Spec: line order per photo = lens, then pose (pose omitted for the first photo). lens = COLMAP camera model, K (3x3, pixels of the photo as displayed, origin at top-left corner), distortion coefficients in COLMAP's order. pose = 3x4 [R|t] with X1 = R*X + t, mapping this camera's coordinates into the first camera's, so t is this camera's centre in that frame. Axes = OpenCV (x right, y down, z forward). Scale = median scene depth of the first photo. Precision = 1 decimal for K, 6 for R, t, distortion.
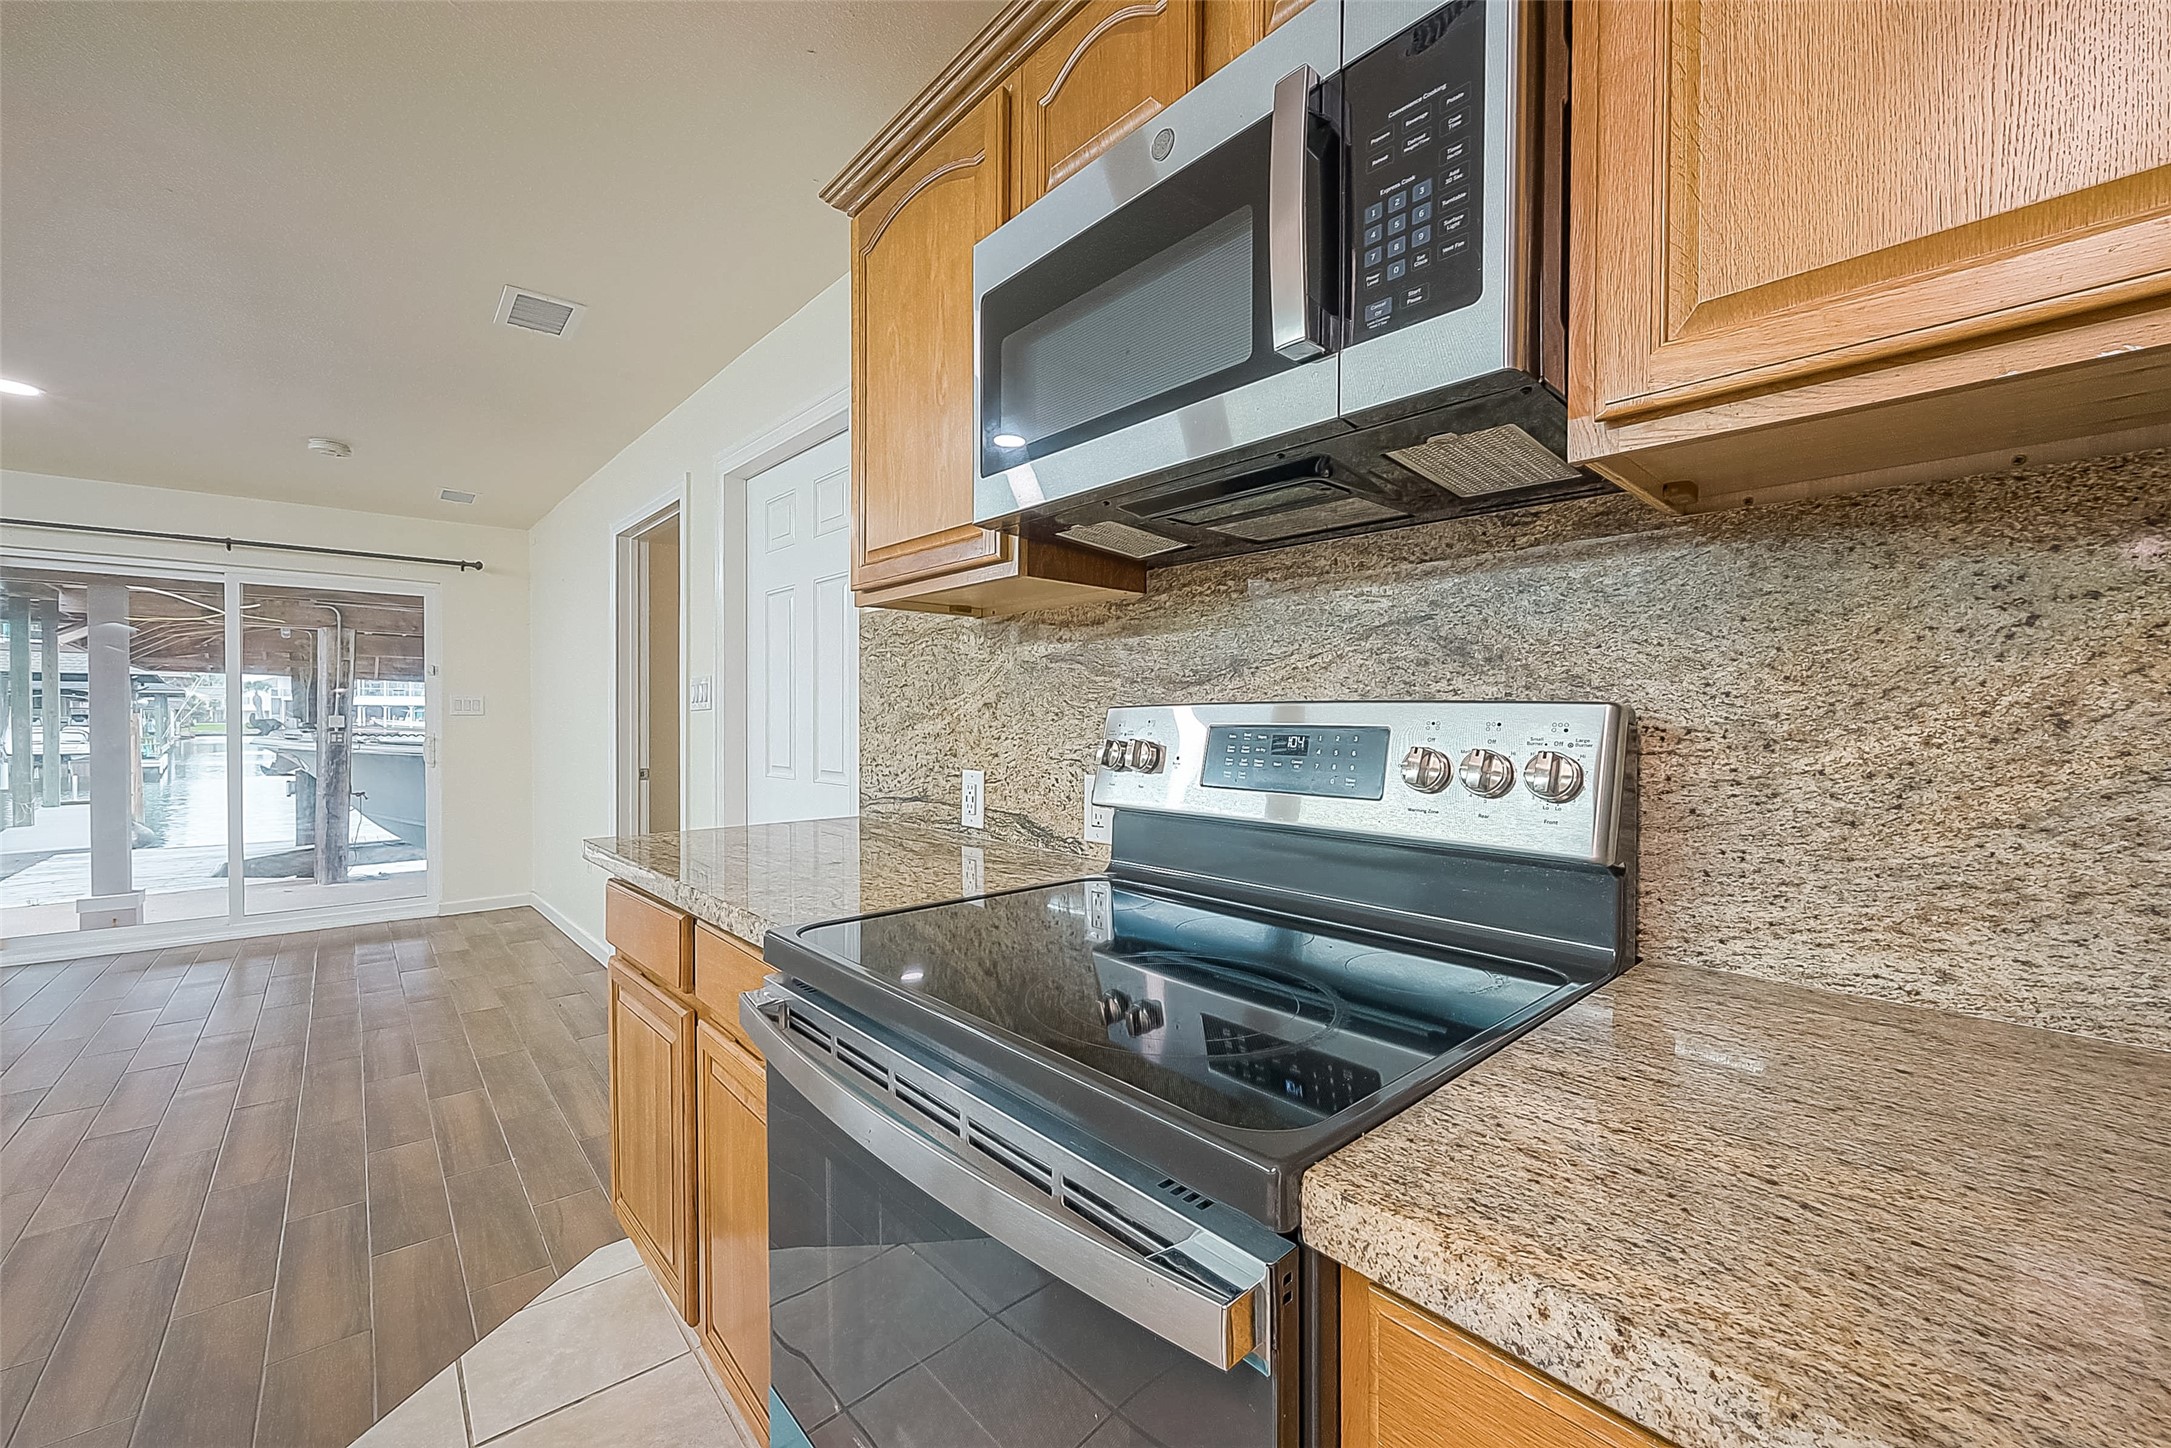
lens RADIAL K [[855.1, 0, 1093.8], [0, 855.1, 731.0], [0, 0, 1]] dist [0.000070, -0.000249]
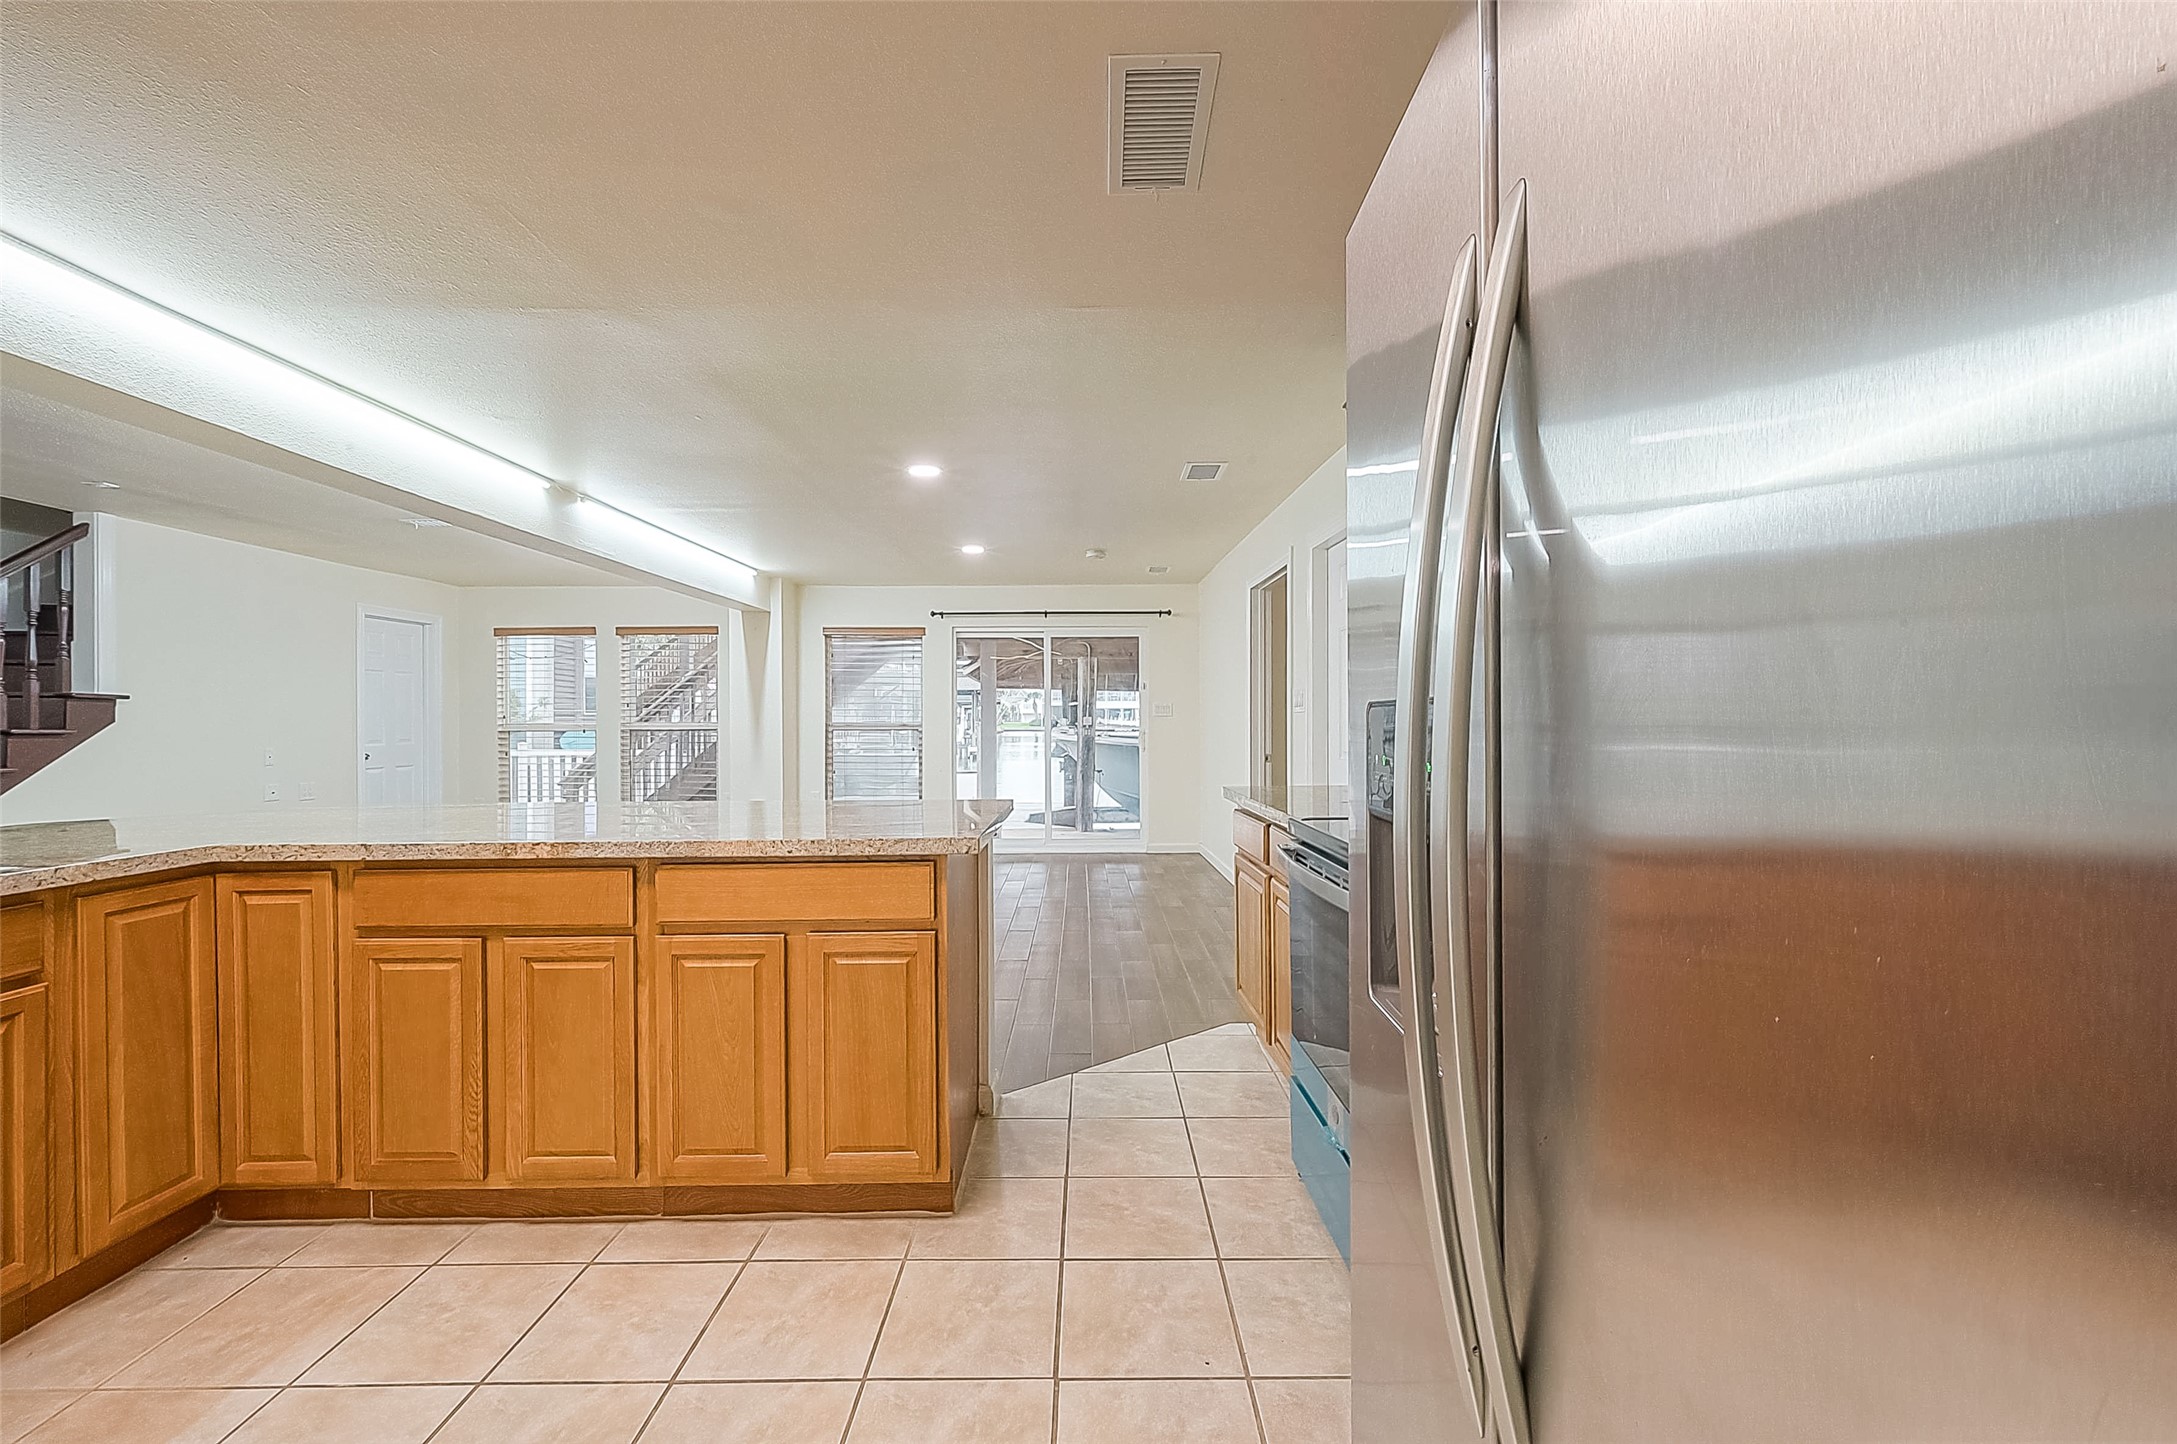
lens RADIAL K [[861.4, 0, 1094.9], [0, 861.4, 718.2], [0, 0, 1]] dist [-0.001256, -0.000191]
pose [[0.762097, -0.005268, -0.647441, 0.255617], [-0.002861, 0.999930, -0.011503, 0.004246], [0.647456, 0.010619, 0.762029, -0.381087]]
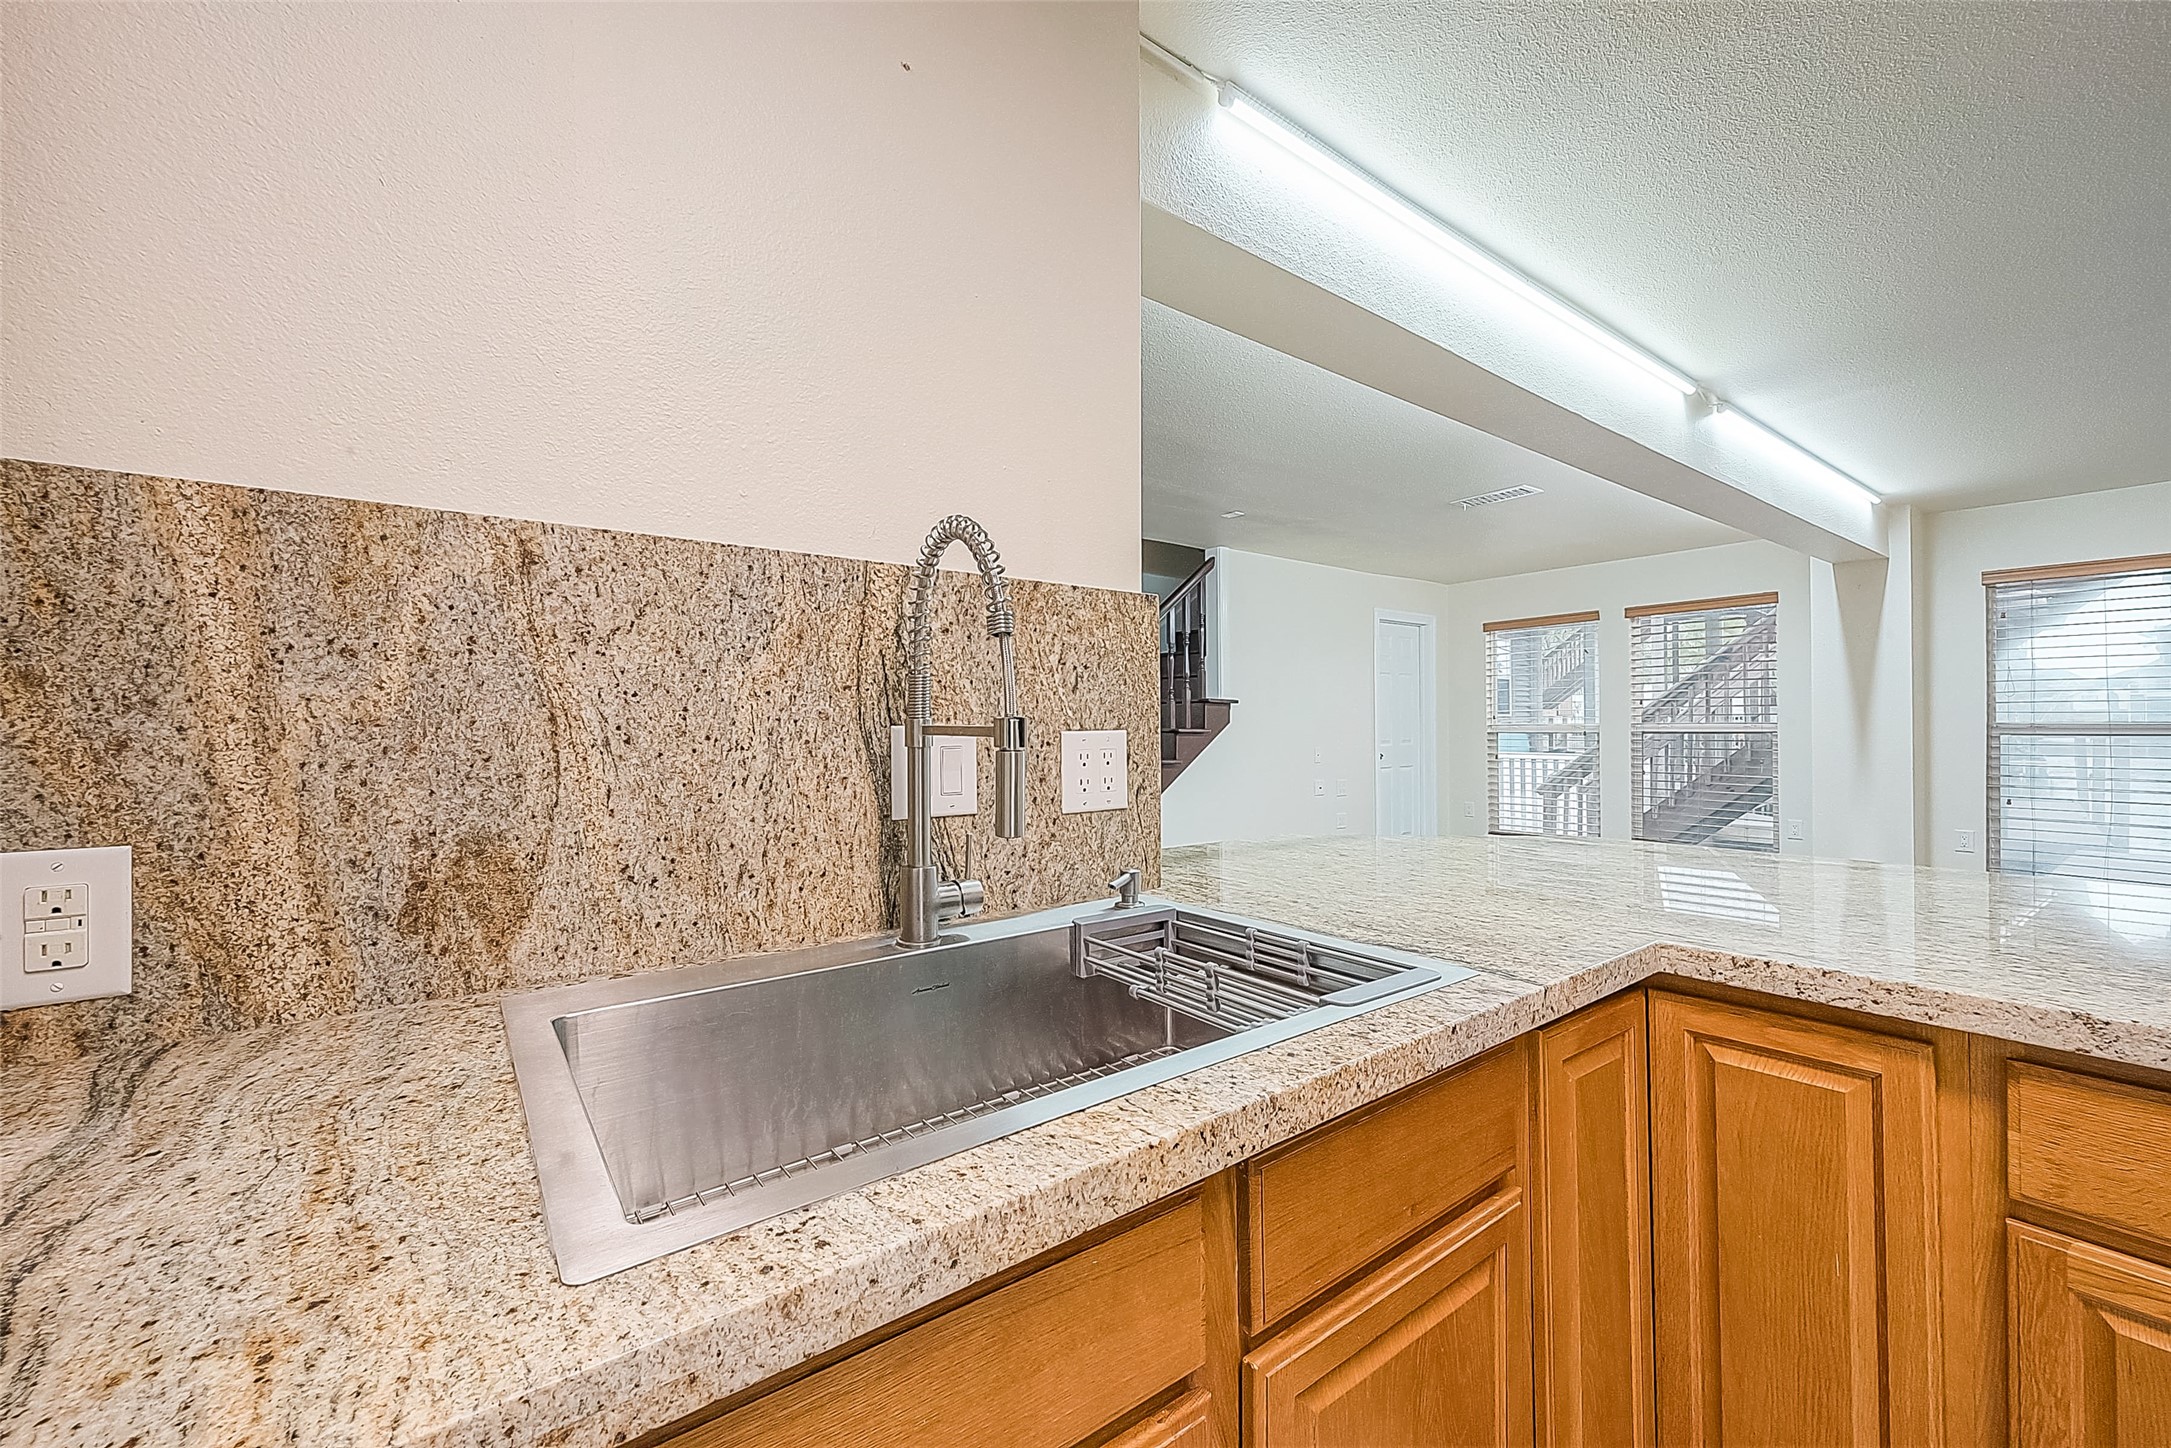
lens RADIAL K [[855.1, 0, 1089.0], [0, 855.1, 725.0], [0, 0, 1]] dist [0.000070, -0.000249]
pose [[-0.070508, -0.001513, -0.997510, -0.376220], [-0.006361, 0.999979, -0.001067, 0.007681], [0.997491, 0.006270, -0.070516, -0.544744]]
